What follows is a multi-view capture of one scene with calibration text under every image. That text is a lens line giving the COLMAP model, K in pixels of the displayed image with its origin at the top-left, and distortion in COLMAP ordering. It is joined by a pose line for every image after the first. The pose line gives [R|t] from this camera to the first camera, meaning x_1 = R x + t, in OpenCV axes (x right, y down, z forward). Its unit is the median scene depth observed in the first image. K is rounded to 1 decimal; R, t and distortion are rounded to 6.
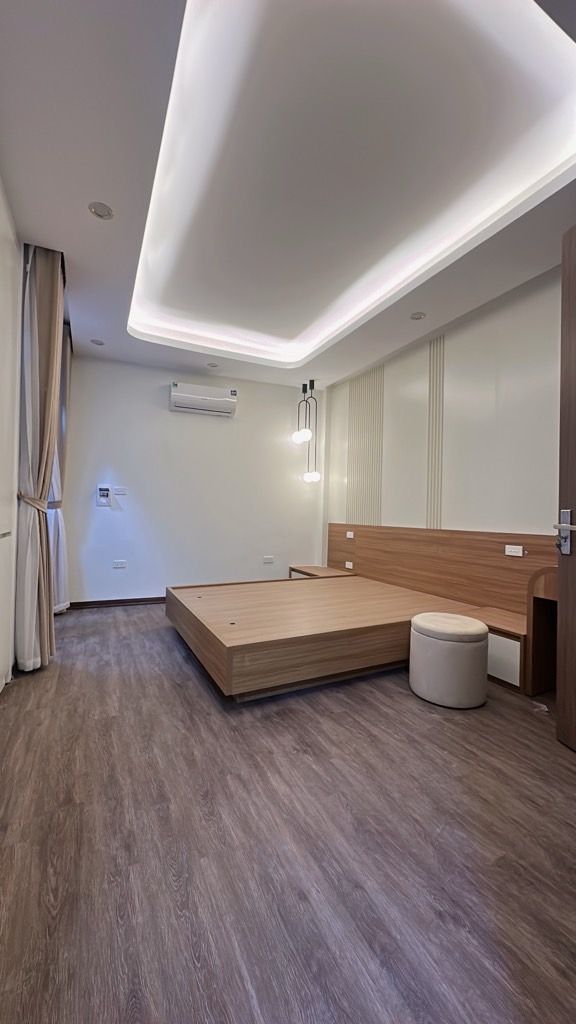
lens RADIAL K [[386.1, 0, 287.9], [0, 386.1, 512.1], [0, 0, 1]] dist [-0.005237, 0.001036]
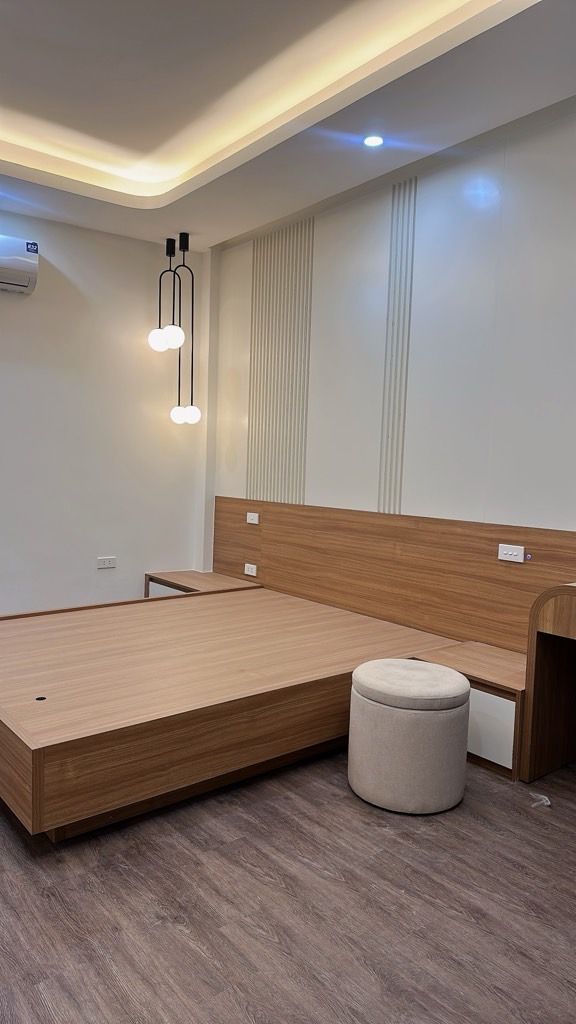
lens RADIAL K [[680.2, 0, 285.0], [0, 680.2, 518.6], [0, 0, 1]] dist [0.037306, -0.034086]
pose [[0.978015, -0.007022, 0.208416, -0.005462], [-0.011773, 0.995980, 0.088801, -0.058013], [-0.208202, -0.089302, 0.974000, -0.000038]]
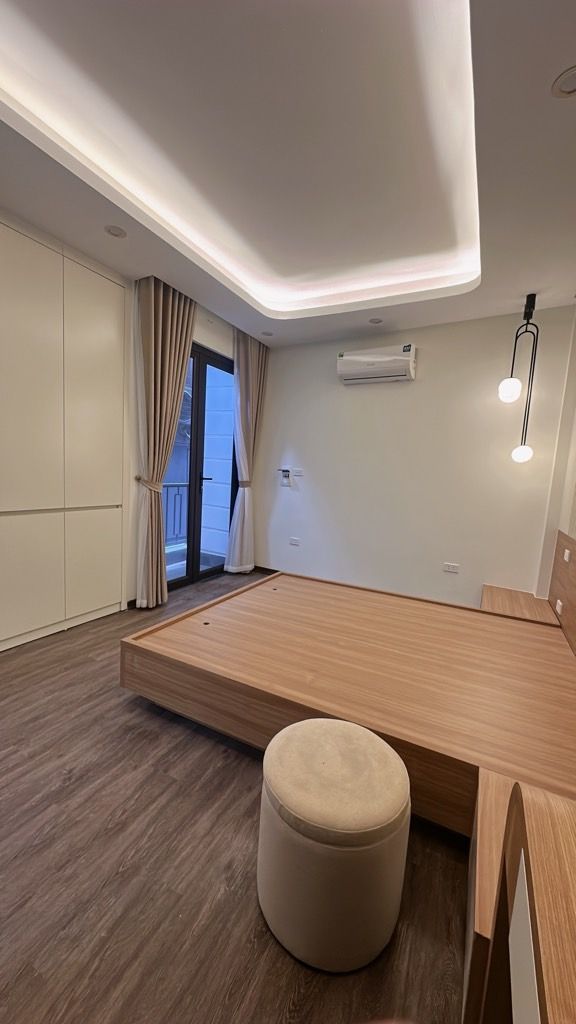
lens RADIAL K [[386.1, 0, 291.7], [0, 386.1, 514.2], [0, 0, 1]] dist [-0.005237, 0.001036]
pose [[0.588471, 0.106226, -0.801510, 0.703970], [-0.046338, 0.994133, 0.097734, -0.074807], [0.807189, -0.020373, 0.589941, 0.631345]]
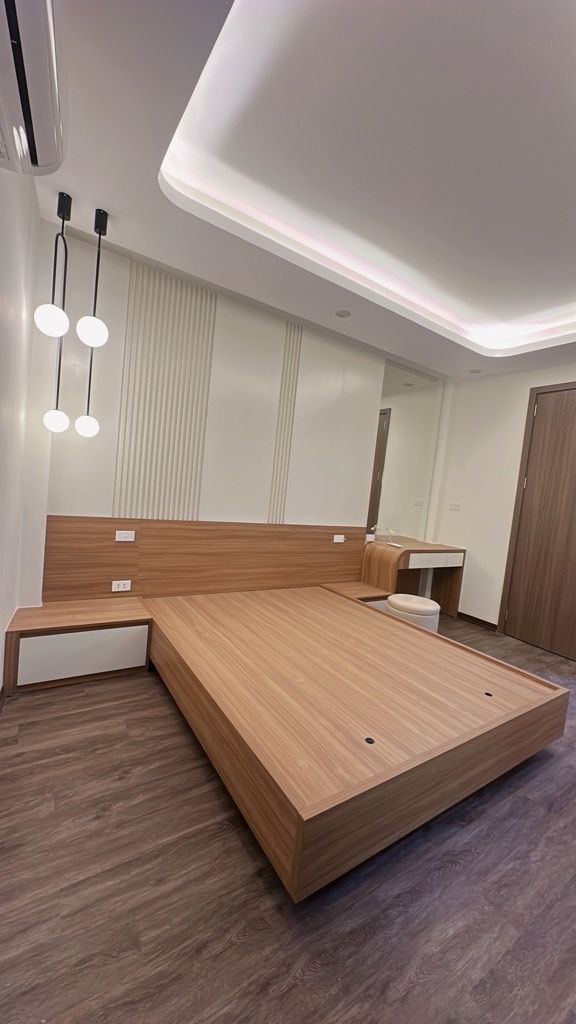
lens RADIAL K [[386.1, 0, 296.9], [0, 386.1, 510.7], [0, 0, 1]] dist [-0.005237, 0.001036]
pose [[-0.109317, -0.087564, 0.990143, -0.854616], [-0.106098, 0.991450, 0.075965, -0.099179], [-0.988328, -0.096748, -0.117673, 1.534789]]
